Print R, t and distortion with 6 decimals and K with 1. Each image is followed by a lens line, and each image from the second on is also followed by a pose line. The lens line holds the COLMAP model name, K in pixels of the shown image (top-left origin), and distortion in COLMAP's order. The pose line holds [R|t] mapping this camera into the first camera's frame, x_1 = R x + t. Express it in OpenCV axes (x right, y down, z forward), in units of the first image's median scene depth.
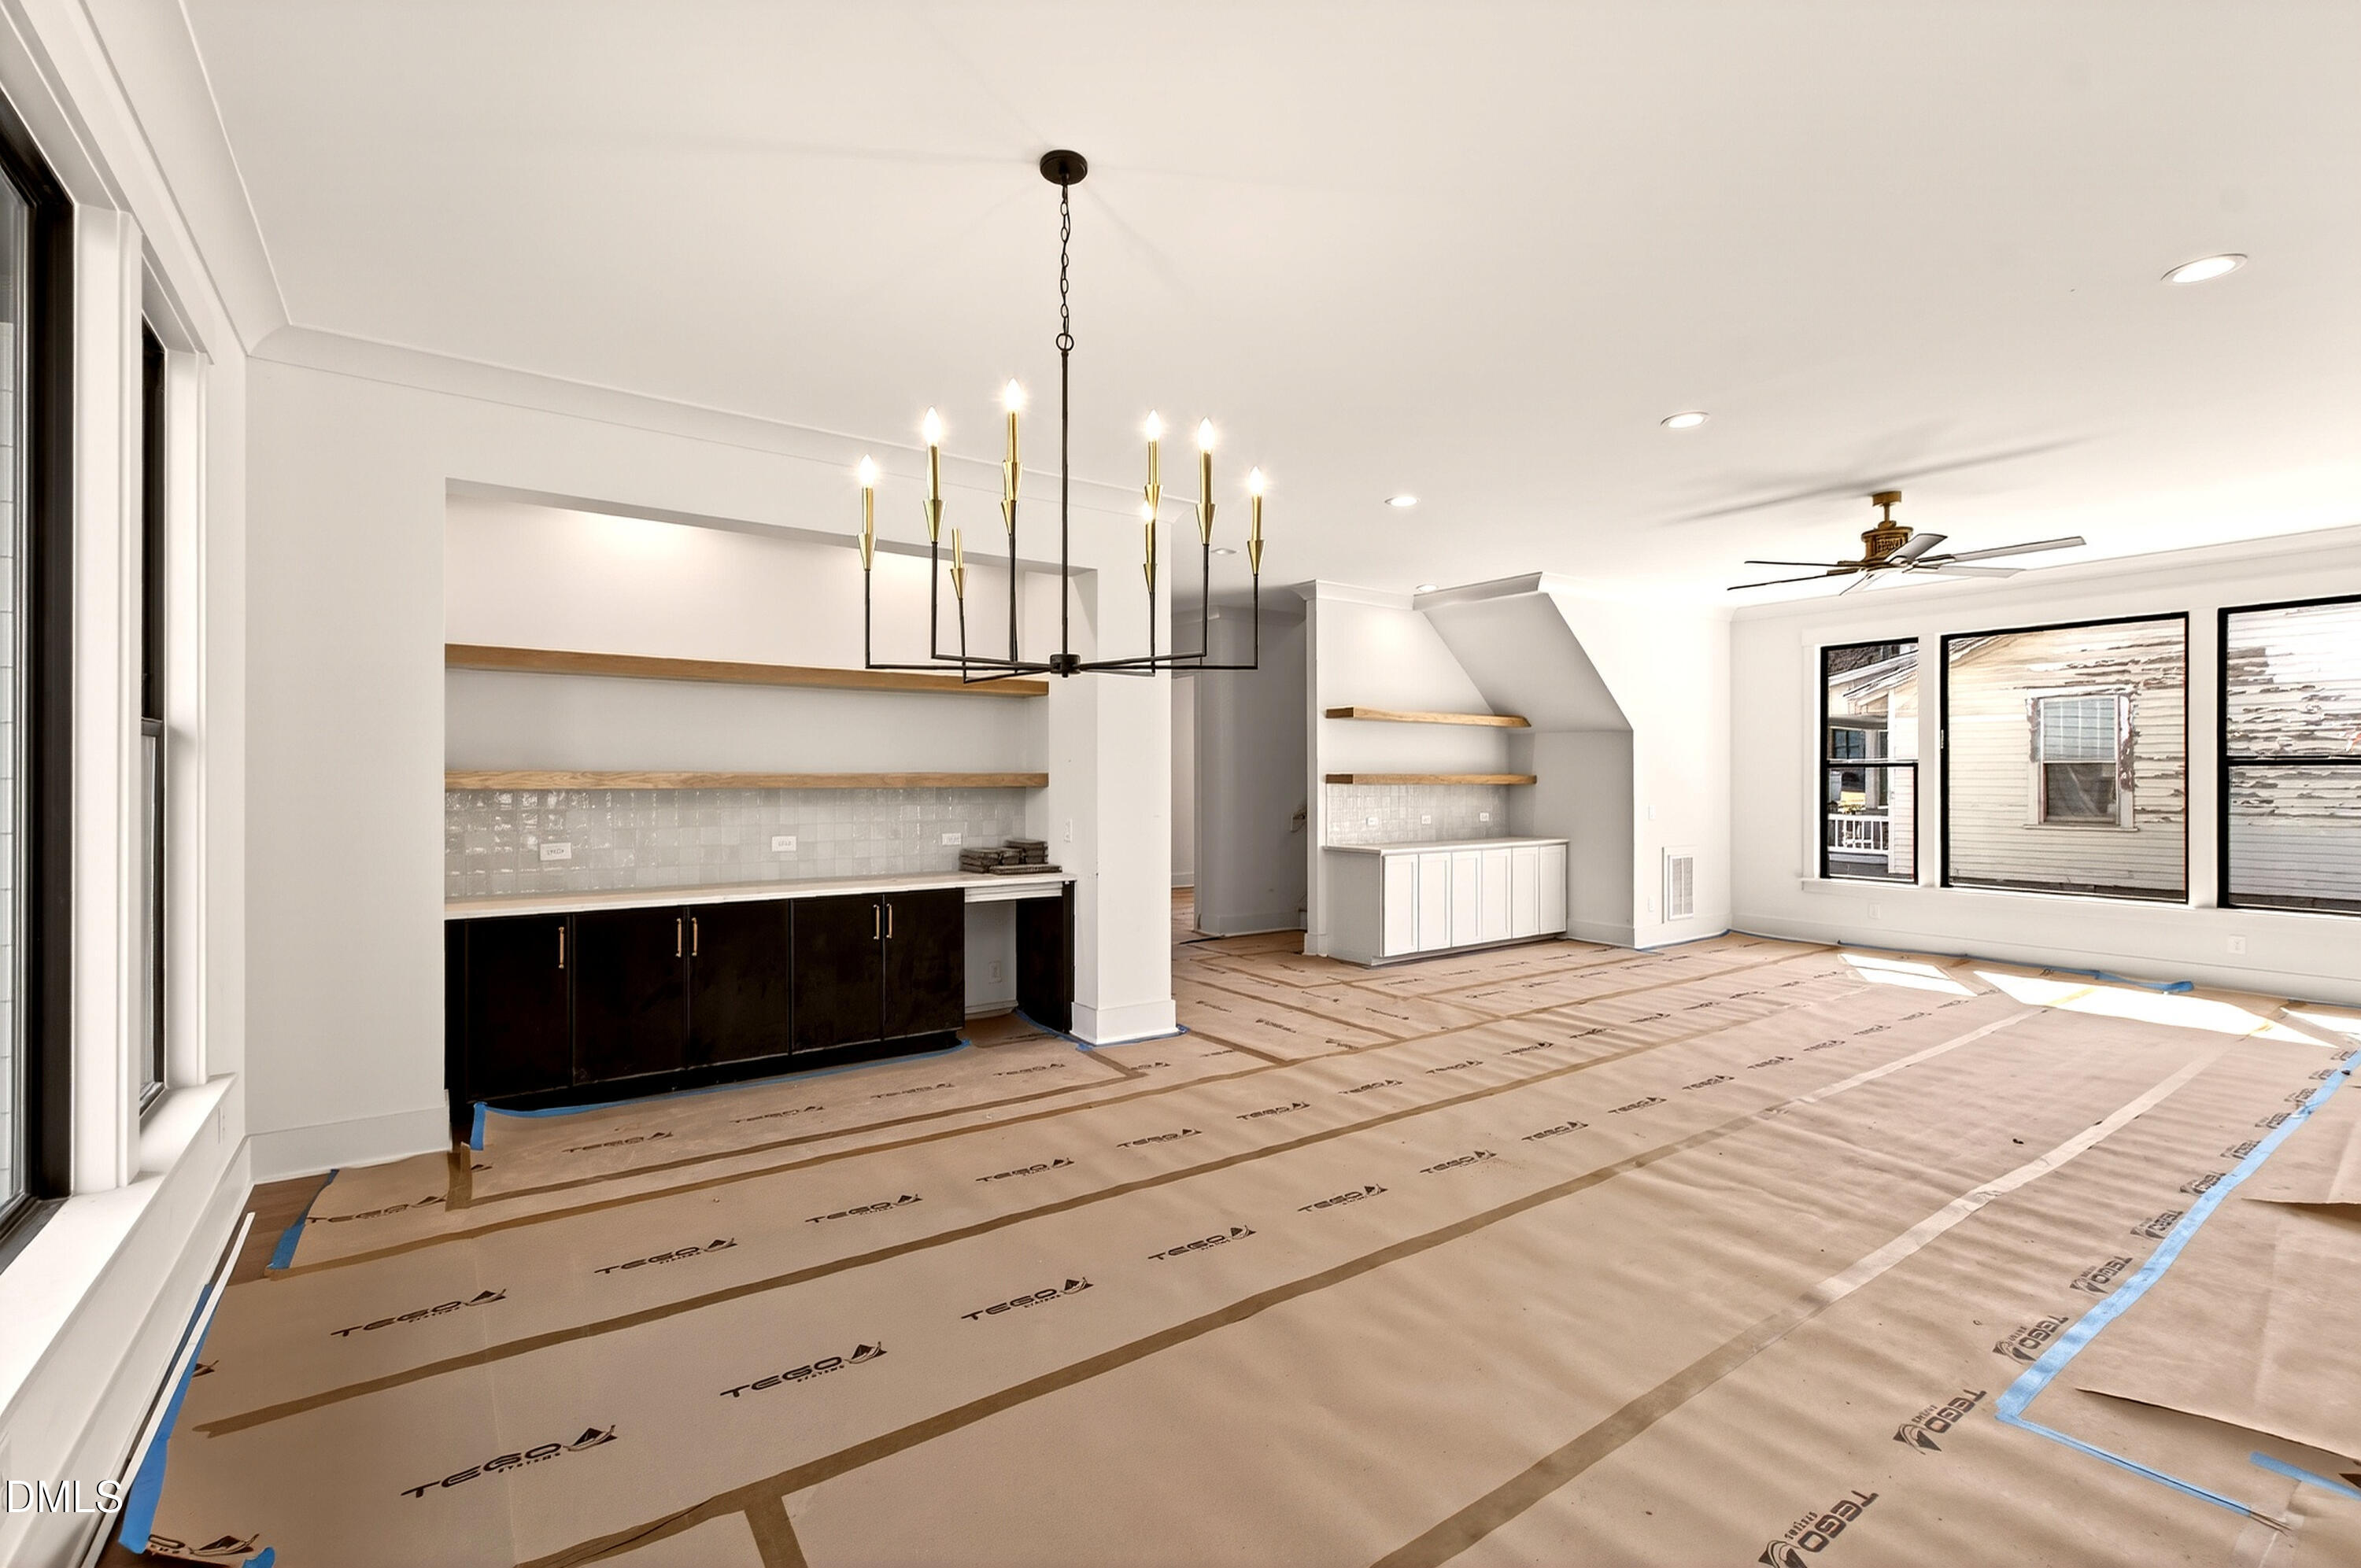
lens RADIAL K [[1038.4, 0, 1168.4], [0, 1038.4, 773.6], [0, 0, 1]] dist [-0.002813, -0.000109]
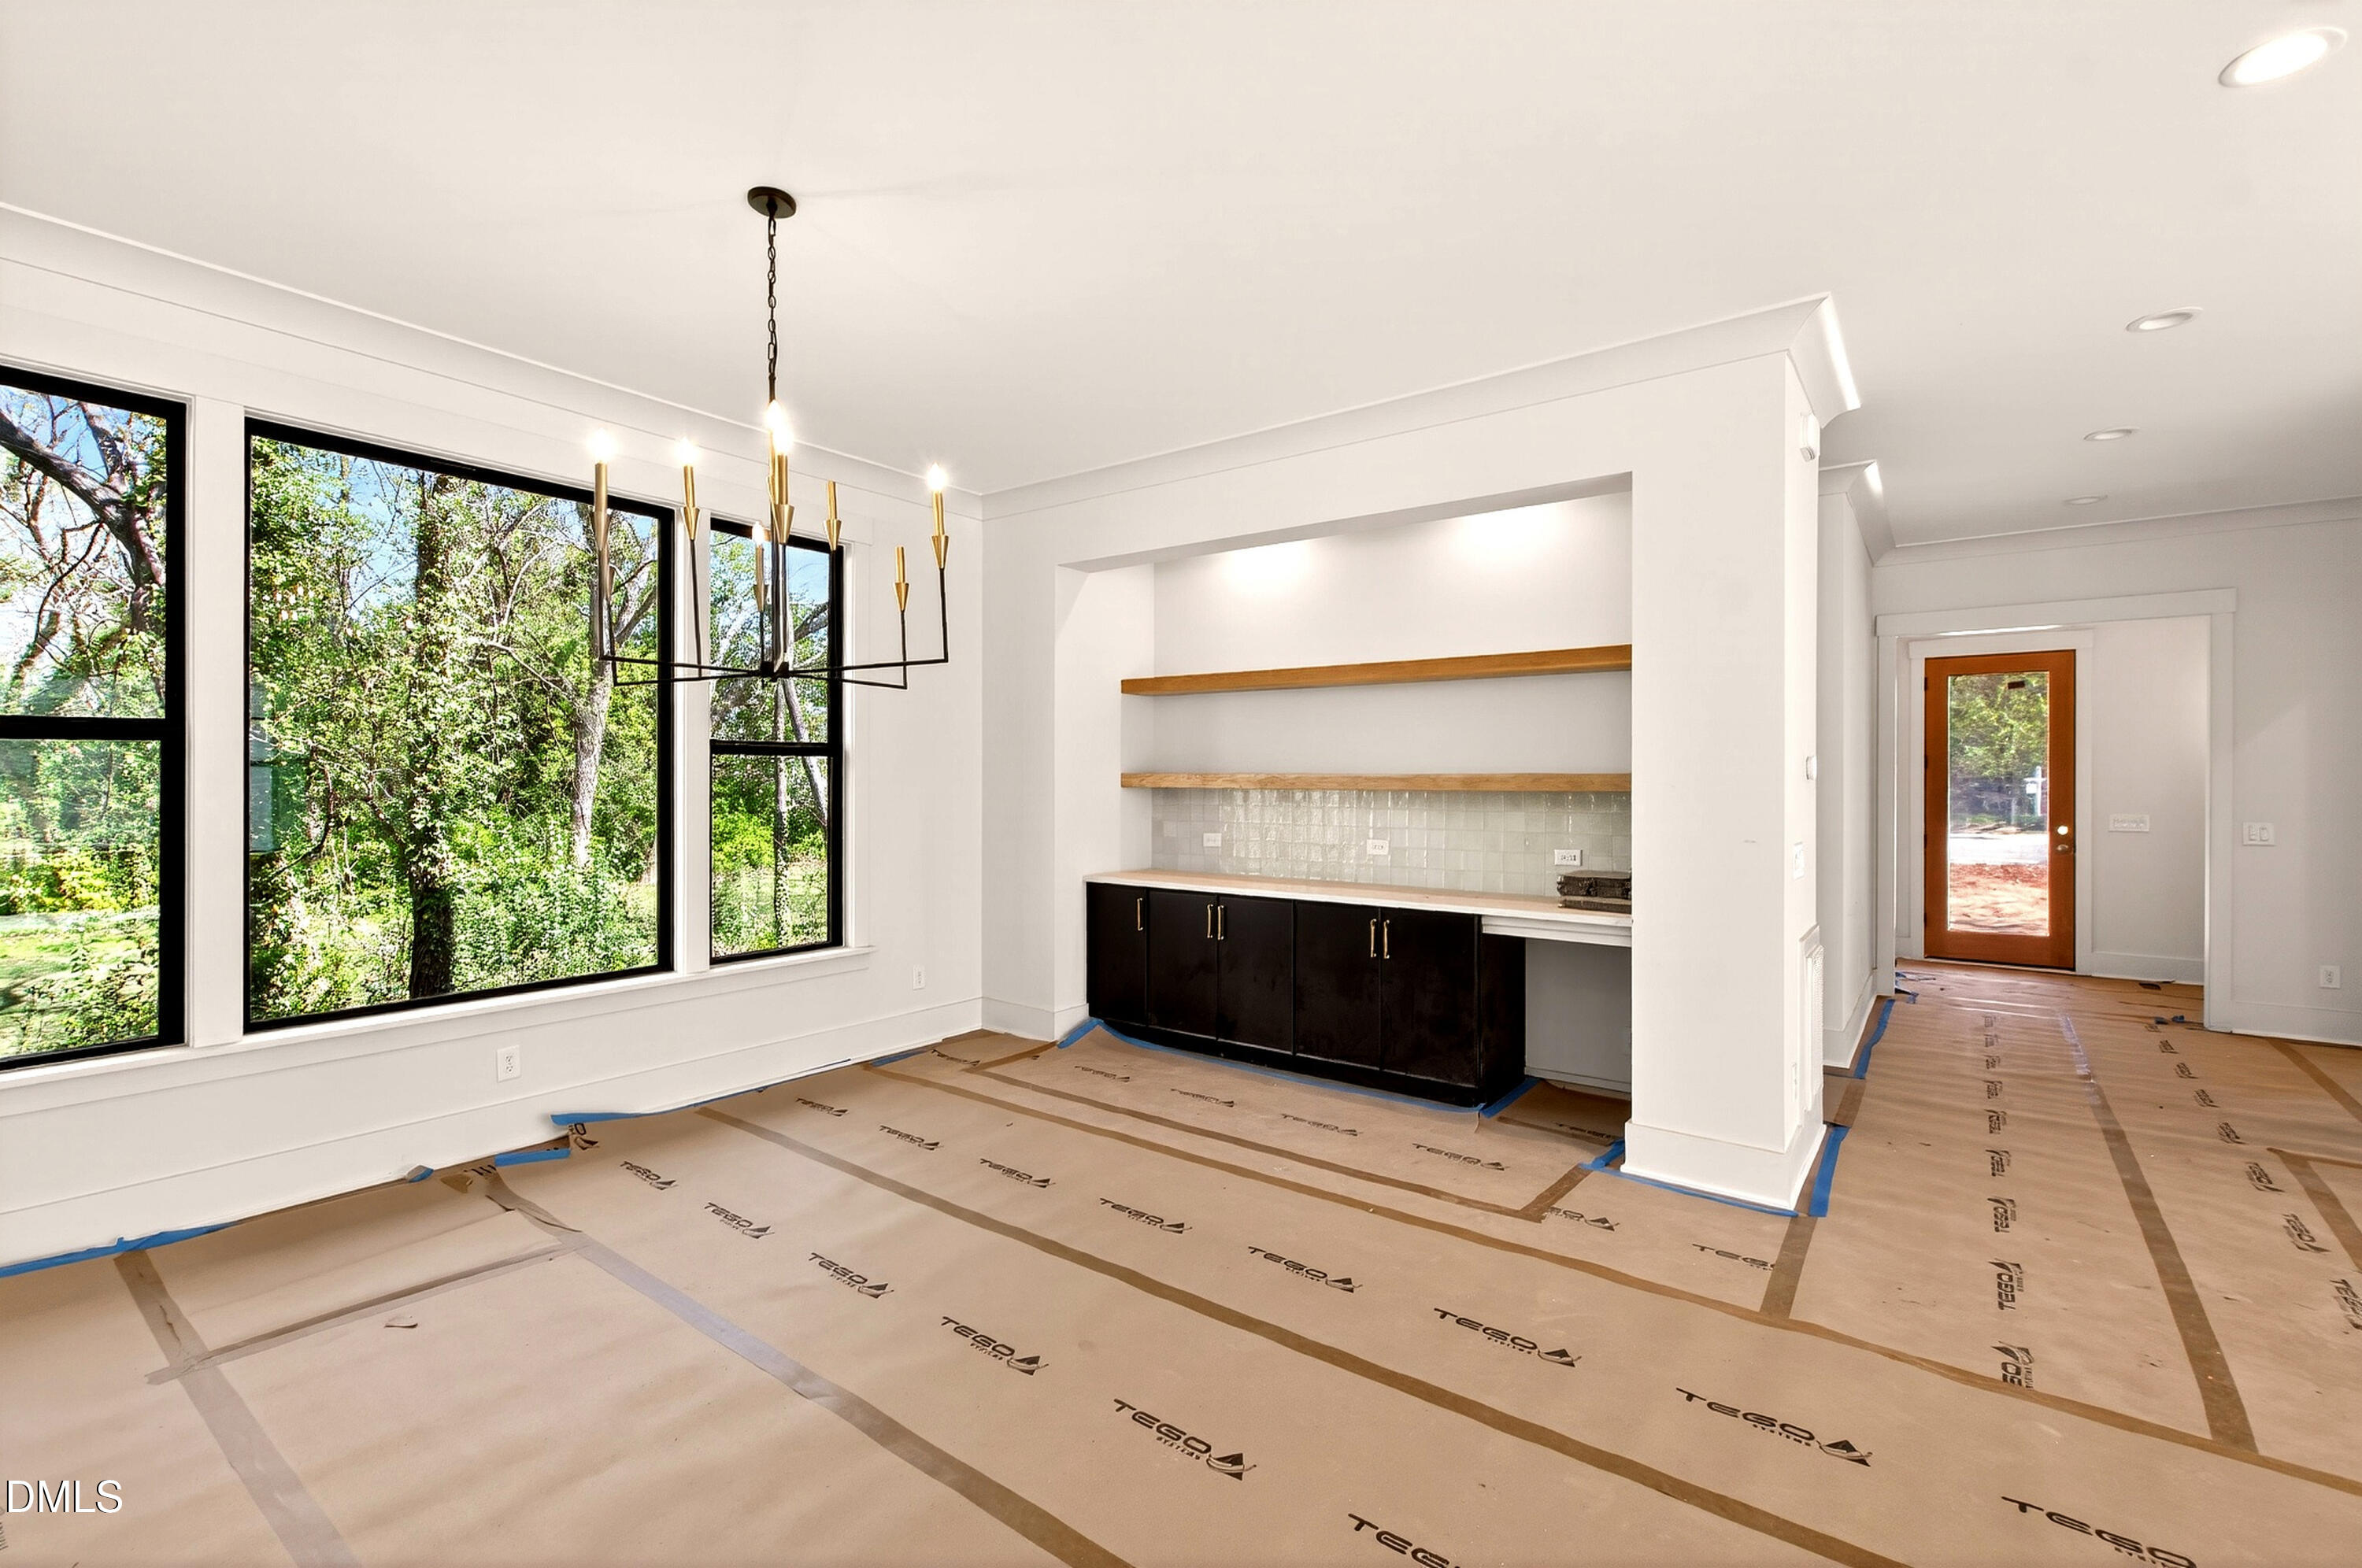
lens RADIAL K [[1038.9, 0, 1171.5], [0, 1038.9, 784.3], [0, 0, 1]] dist [-0.002813, -0.000109]
pose [[0.304219, 0.002198, -0.952600, 0.534519], [-0.006290, 0.999980, 0.000299, 0.010249], [0.952581, 0.005901, 0.304227, 0.563114]]
